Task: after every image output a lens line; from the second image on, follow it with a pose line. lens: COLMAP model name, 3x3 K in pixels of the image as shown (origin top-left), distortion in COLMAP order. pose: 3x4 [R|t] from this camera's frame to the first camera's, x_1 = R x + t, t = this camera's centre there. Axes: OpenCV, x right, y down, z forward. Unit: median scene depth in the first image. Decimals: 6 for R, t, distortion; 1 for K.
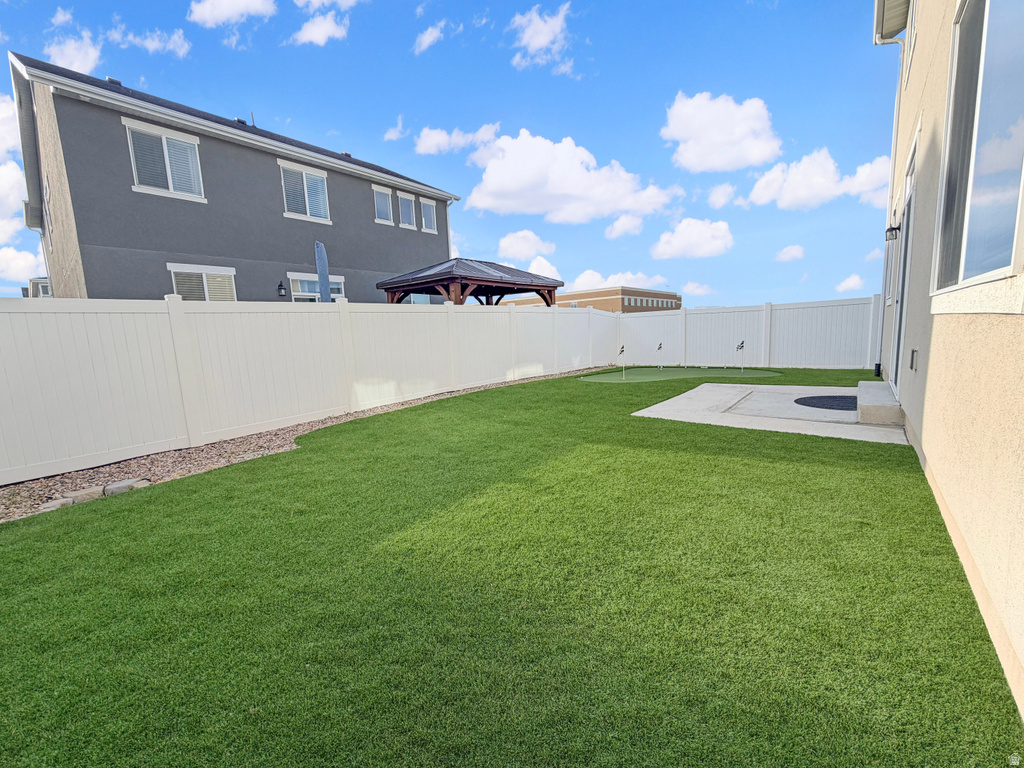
lens RADIAL K [[406.9, 0, 507.3], [0, 406.9, 385.4], [0, 0, 1]] dist [-0.000021, -0.000278]
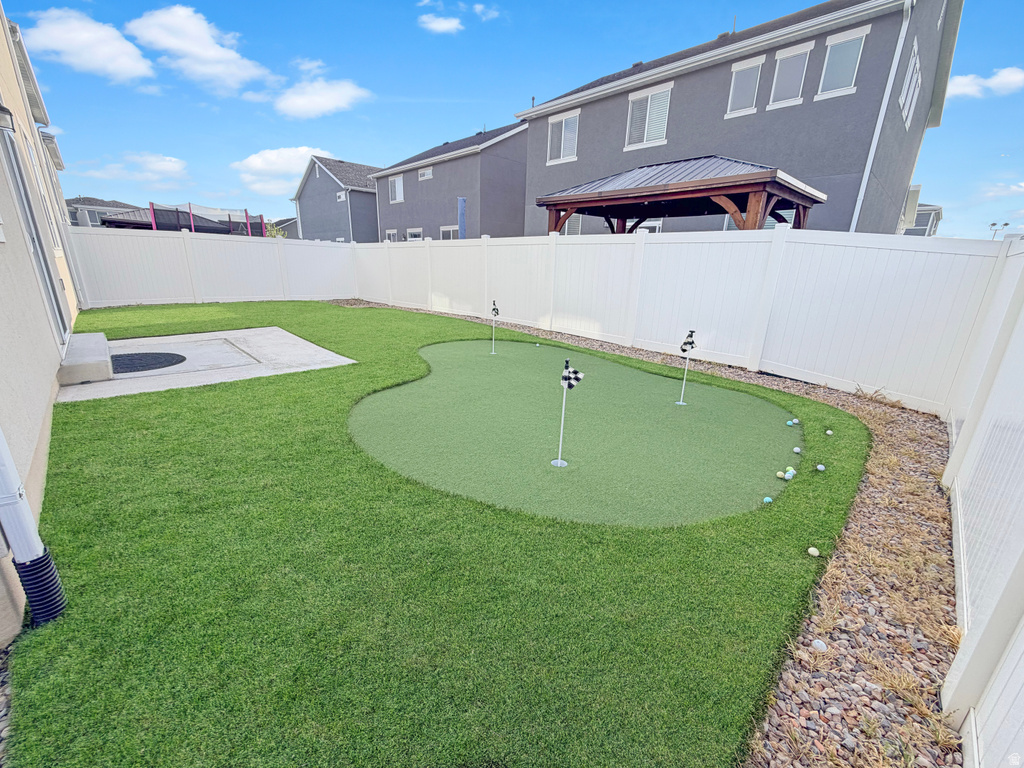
lens RADIAL K [[406.9, 0, 507.3], [0, 406.9, 385.4], [0, 0, 1]] dist [-0.000021, -0.000278]
pose [[-0.087470, 0.324515, -0.941827, 0.722642], [-0.156842, 0.929173, 0.334721, -0.149550], [0.983743, 0.176996, -0.030377, 0.845032]]
